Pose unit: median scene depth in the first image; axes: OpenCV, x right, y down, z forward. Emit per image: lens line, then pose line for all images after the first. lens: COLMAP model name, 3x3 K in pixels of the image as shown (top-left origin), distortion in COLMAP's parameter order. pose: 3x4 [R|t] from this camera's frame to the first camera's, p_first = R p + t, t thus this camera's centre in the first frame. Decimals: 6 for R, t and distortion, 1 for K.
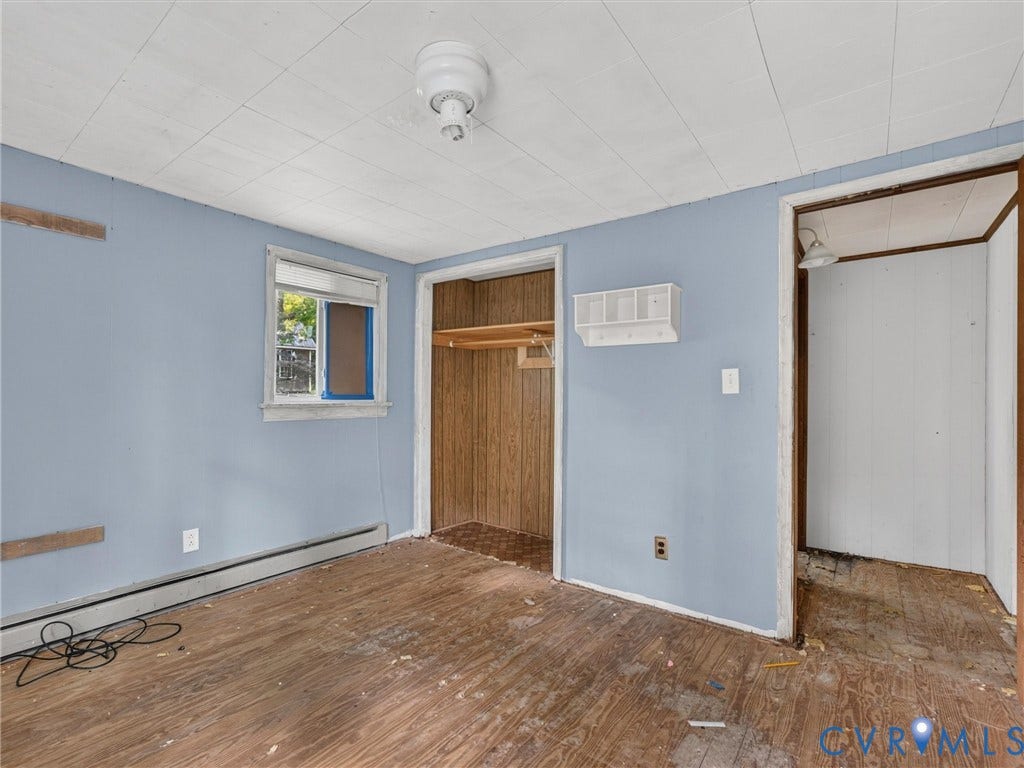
lens RADIAL K [[490.9, 0, 493.0], [0, 490.9, 384.1], [0, 0, 1]] dist [-0.000717, -0.000166]
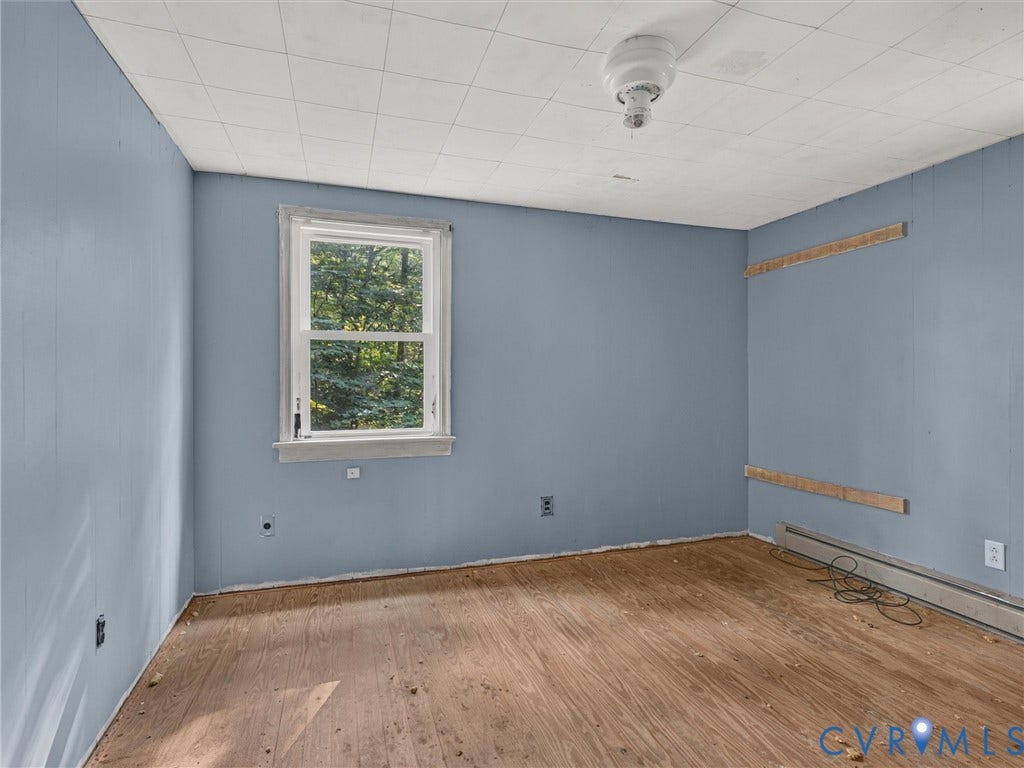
lens RADIAL K [[490.9, 0, 493.0], [0, 490.9, 384.1], [0, 0, 1]] dist [-0.000717, -0.000166]
pose [[-0.574367, 0.010424, -0.818531, 0.694138], [0.019724, 0.999805, -0.001108, 0.015913], [0.818360, -0.016781, -0.574461, 0.992746]]
